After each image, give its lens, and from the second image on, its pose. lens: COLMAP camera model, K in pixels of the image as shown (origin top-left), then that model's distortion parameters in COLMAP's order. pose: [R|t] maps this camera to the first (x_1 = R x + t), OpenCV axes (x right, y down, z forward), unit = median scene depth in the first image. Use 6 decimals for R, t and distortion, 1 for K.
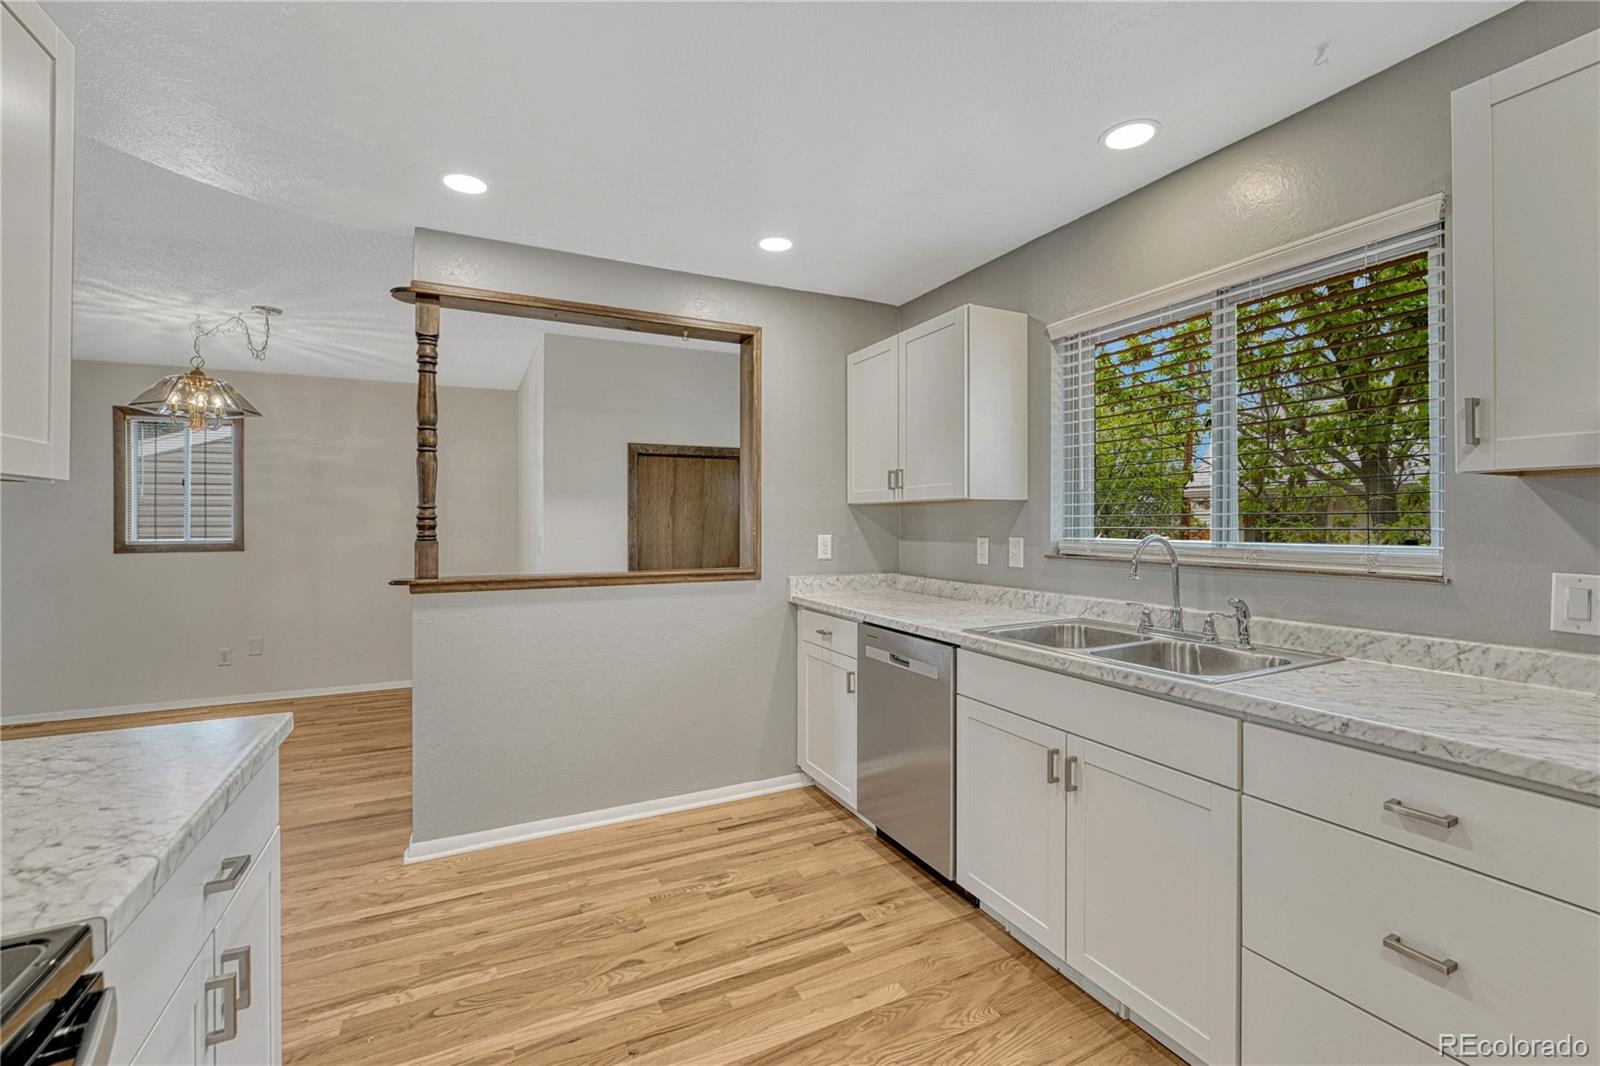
lens RADIAL K [[679.9, 0, 797.1], [0, 679.9, 514.6], [0, 0, 1]] dist [-0.011321, -0.000031]
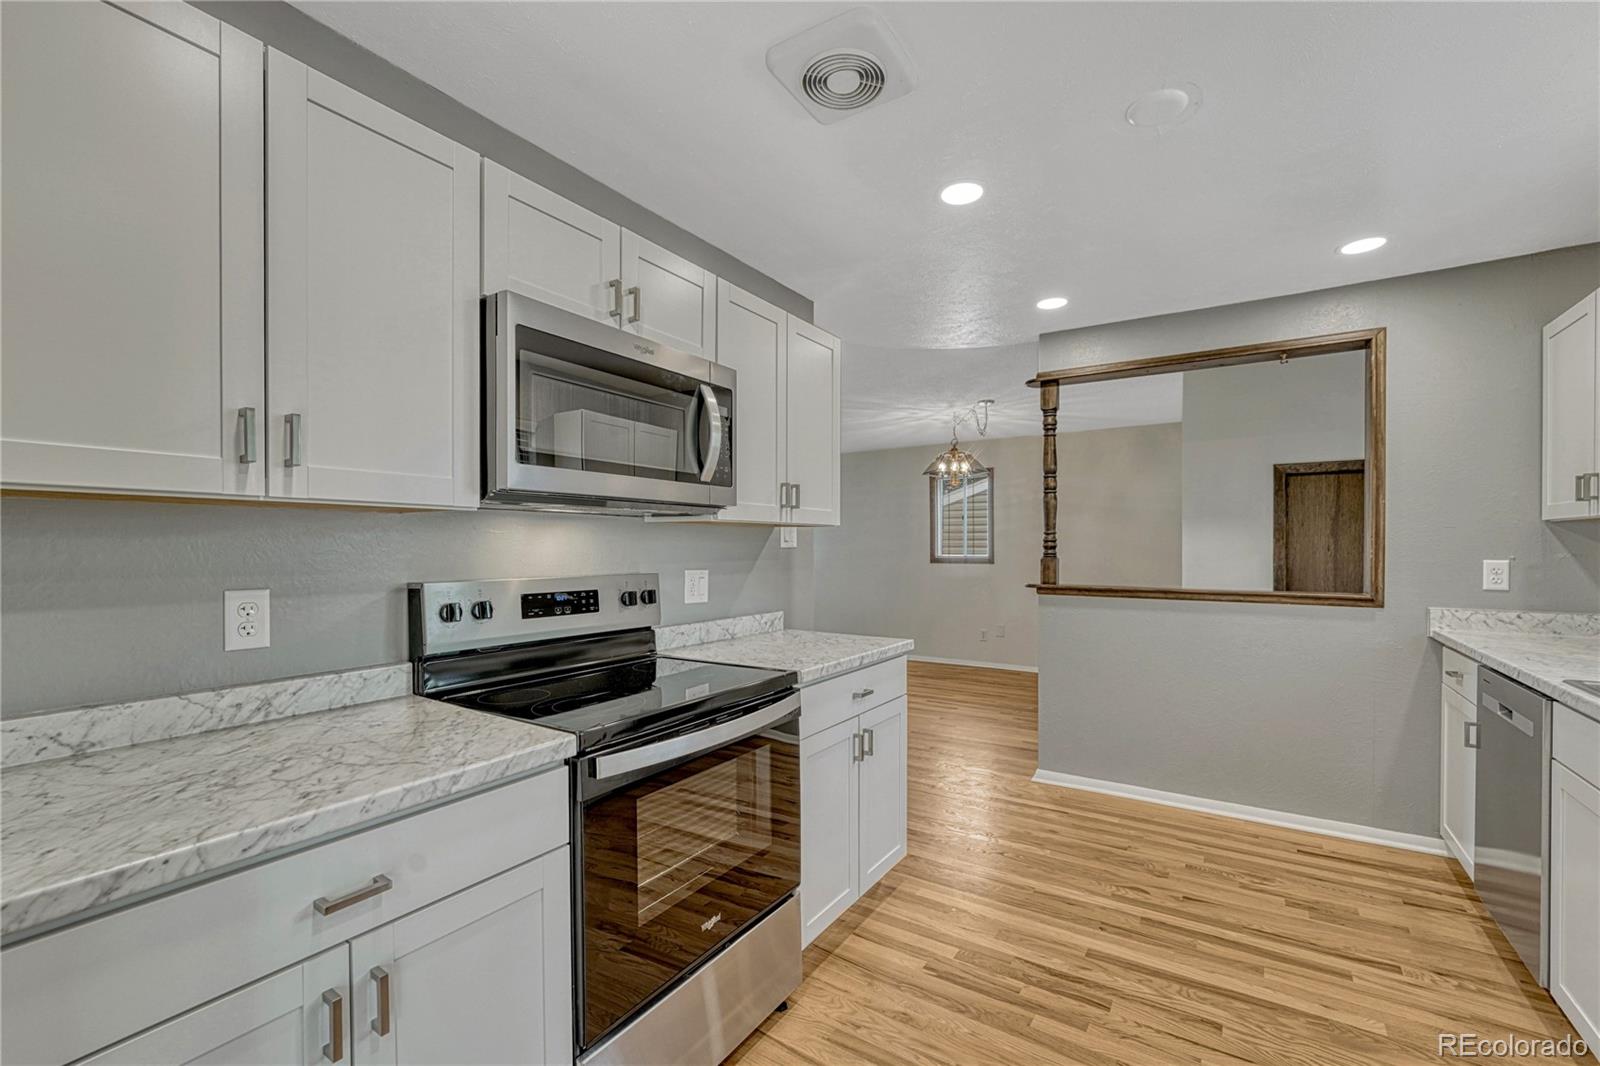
lens RADIAL K [[679.9, 0, 816.1], [0, 679.9, 541.1], [0, 0, 1]] dist [-0.011321, -0.000031]
pose [[0.514546, -0.002983, -0.857458, 0.400851], [0.008407, 0.999963, 0.001566, -0.000831], [0.857422, -0.008014, 0.514552, -0.128683]]
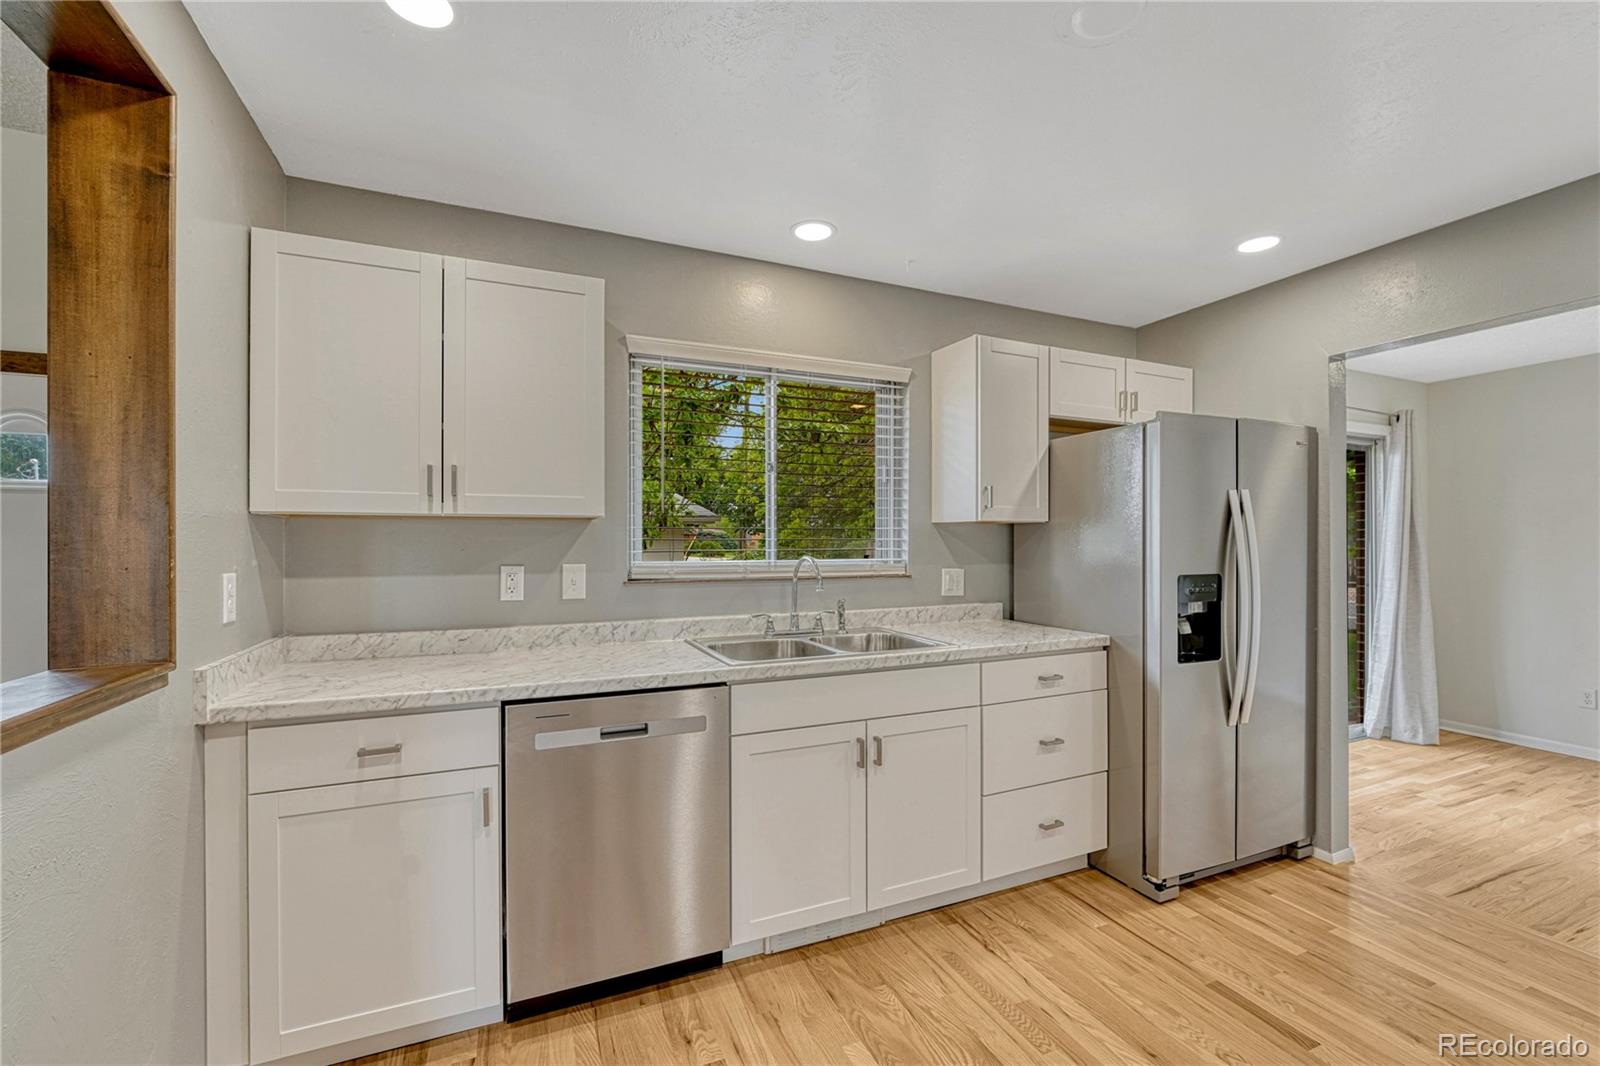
lens RADIAL K [[679.9, 0, 811.8], [0, 679.9, 540.8], [0, 0, 1]] dist [-0.011321, -0.000031]
pose [[0.040852, 0.004875, 0.999153, -0.557211], [-0.006621, 0.999967, -0.004608, 0.007052], [-0.999143, -0.006427, 0.040883, 0.725376]]
